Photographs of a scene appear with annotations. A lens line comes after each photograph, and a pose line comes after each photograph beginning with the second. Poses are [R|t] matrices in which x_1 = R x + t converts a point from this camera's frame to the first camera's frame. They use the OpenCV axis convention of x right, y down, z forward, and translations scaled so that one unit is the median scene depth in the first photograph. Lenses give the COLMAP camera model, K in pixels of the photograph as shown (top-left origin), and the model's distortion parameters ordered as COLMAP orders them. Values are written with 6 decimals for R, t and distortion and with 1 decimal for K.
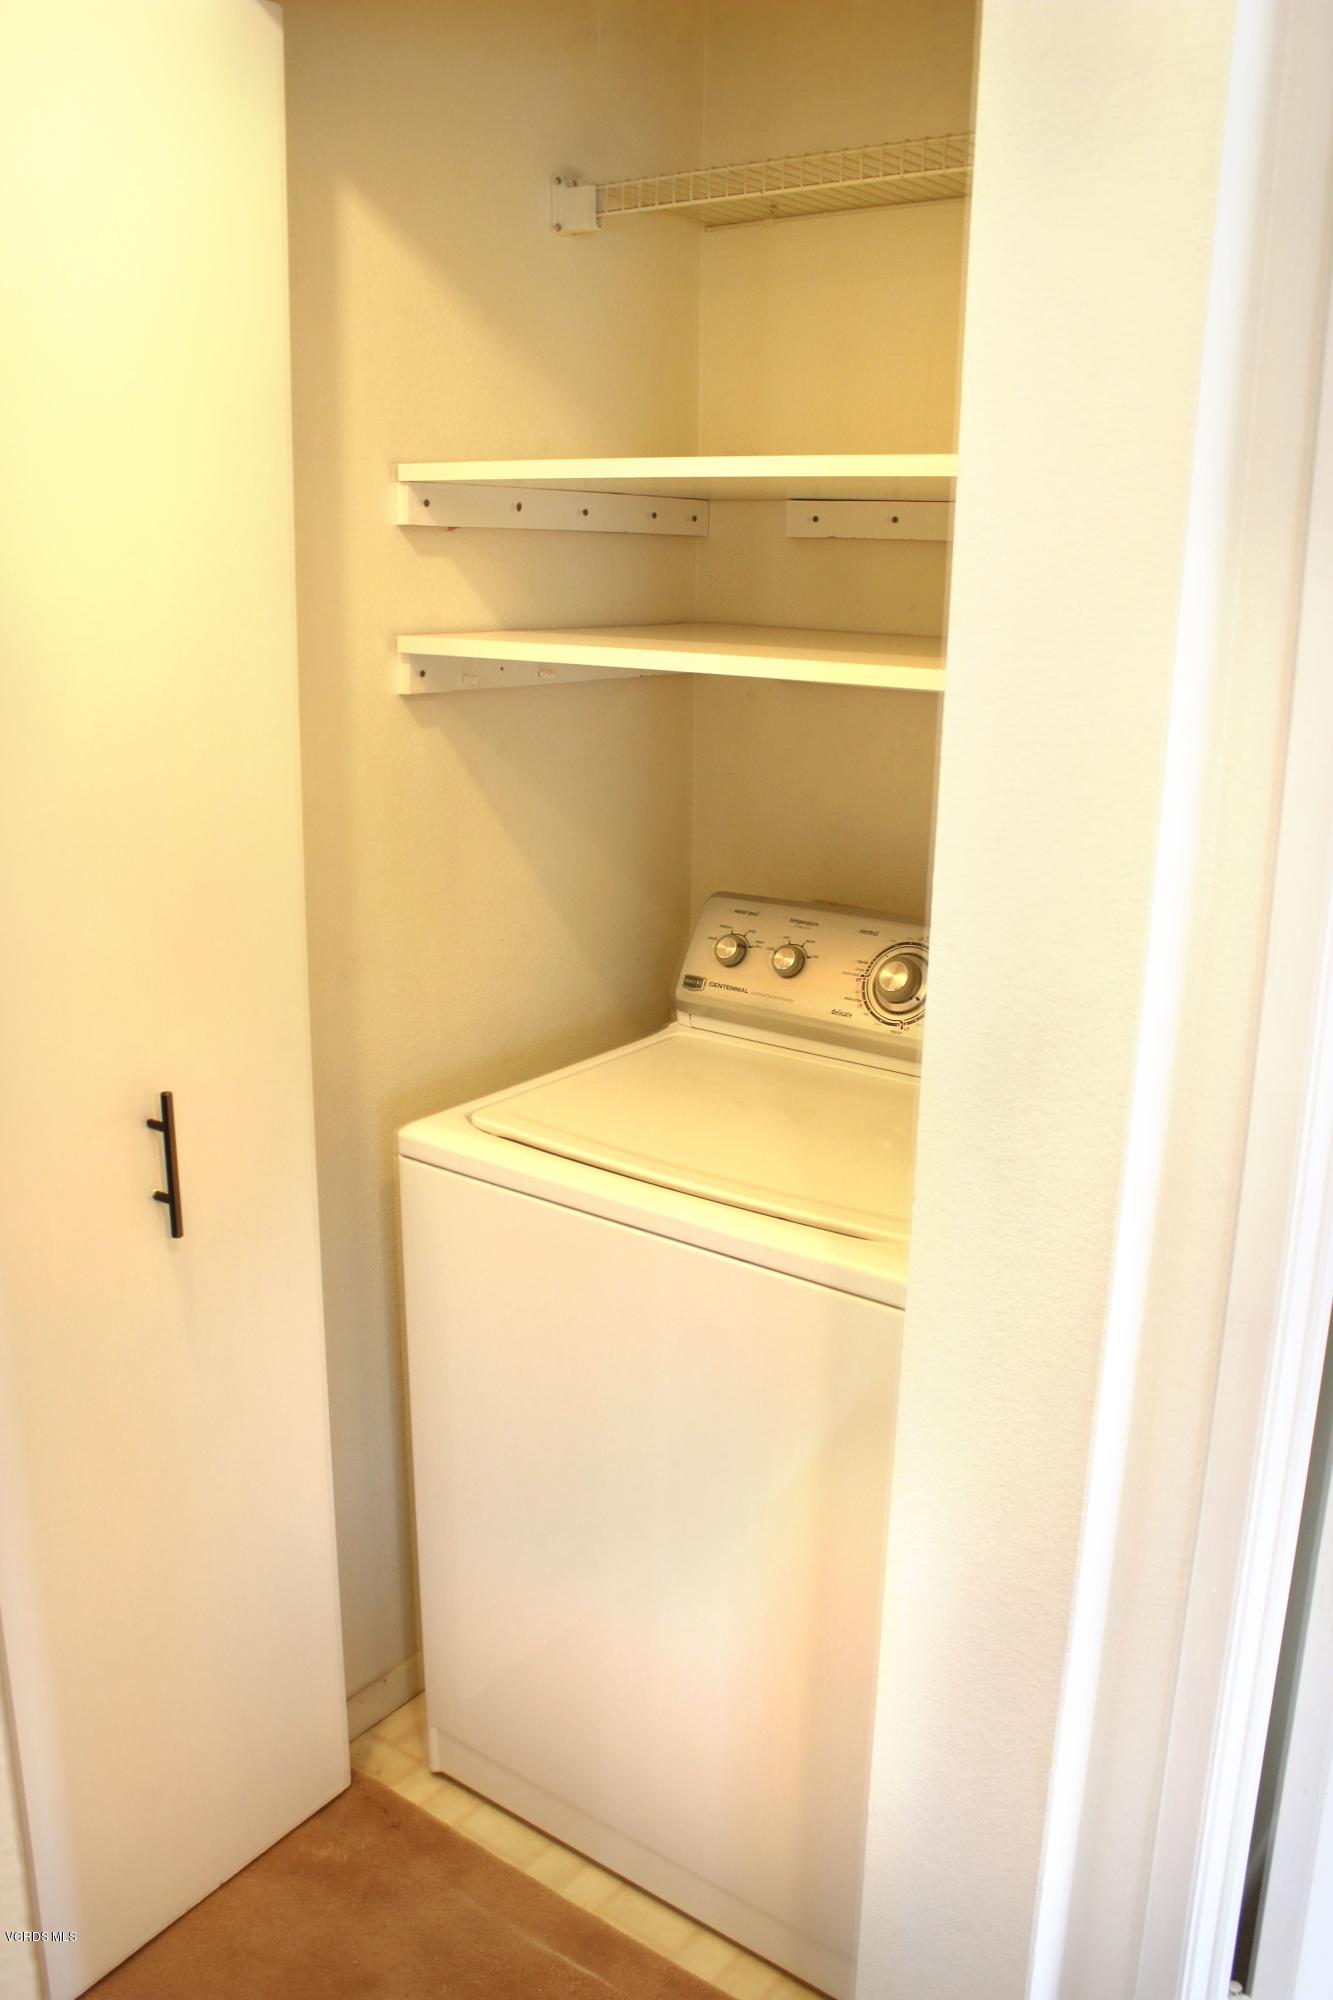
lens RADIAL K [[1674.6, 0, 662.2], [0, 1674.6, 1023.4], [0, 0, 1]] dist [-0.158416, 0.134609]
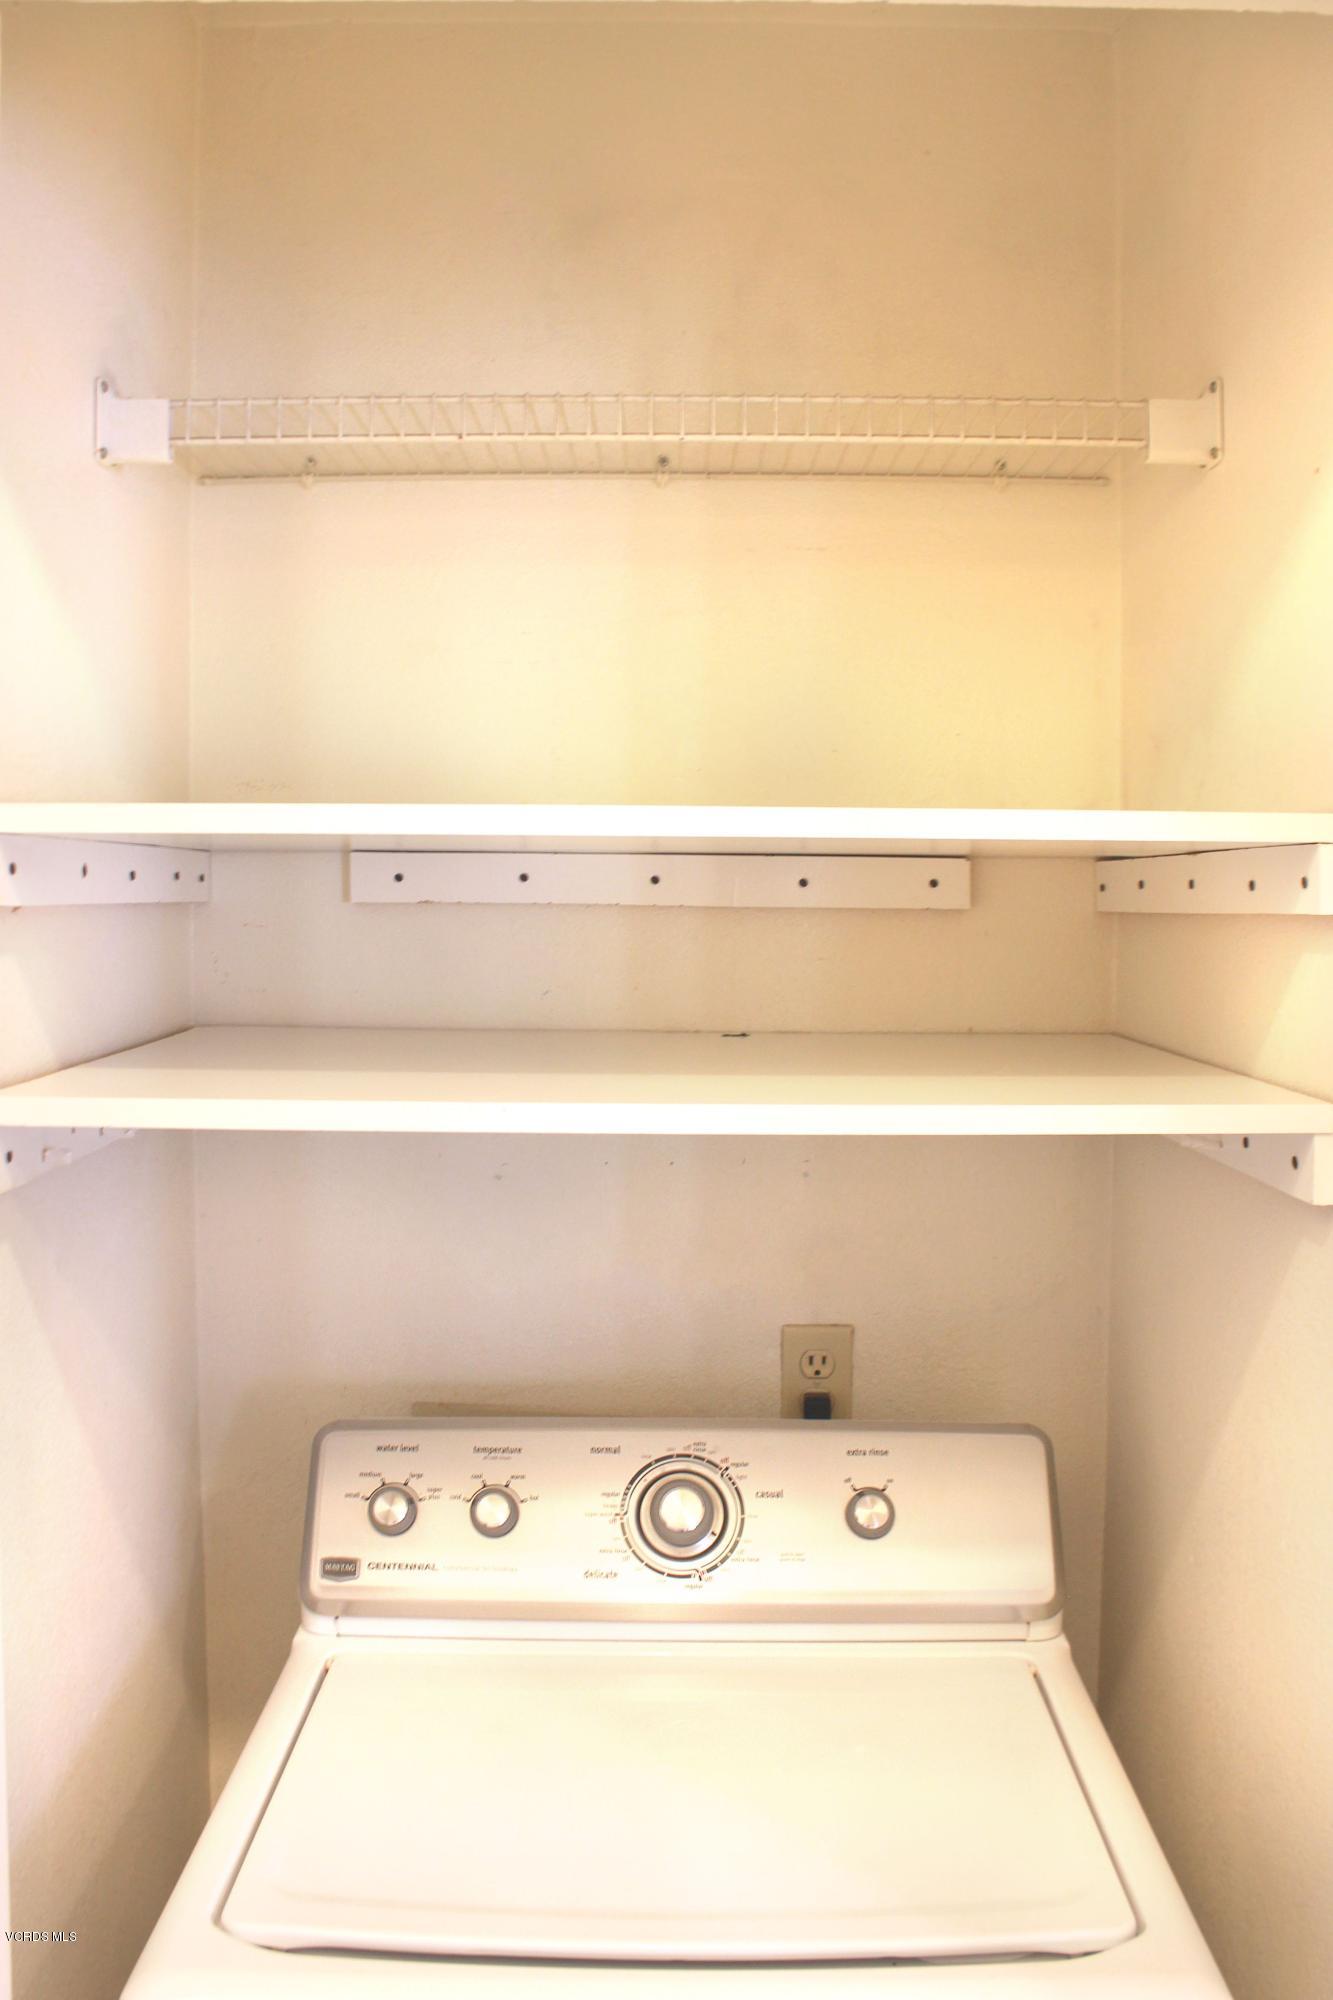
lens RADIAL K [[2010.2, 0, 666.5], [0, 2010.2, 924.6], [0, 0, 1]] dist [-0.122322, -0.002928]
pose [[0.810333, -0.014410, 0.585792, -0.332387], [0.168293, 0.963303, -0.209107, -0.084986], [-0.561282, 0.268031, 0.783021, 0.259813]]
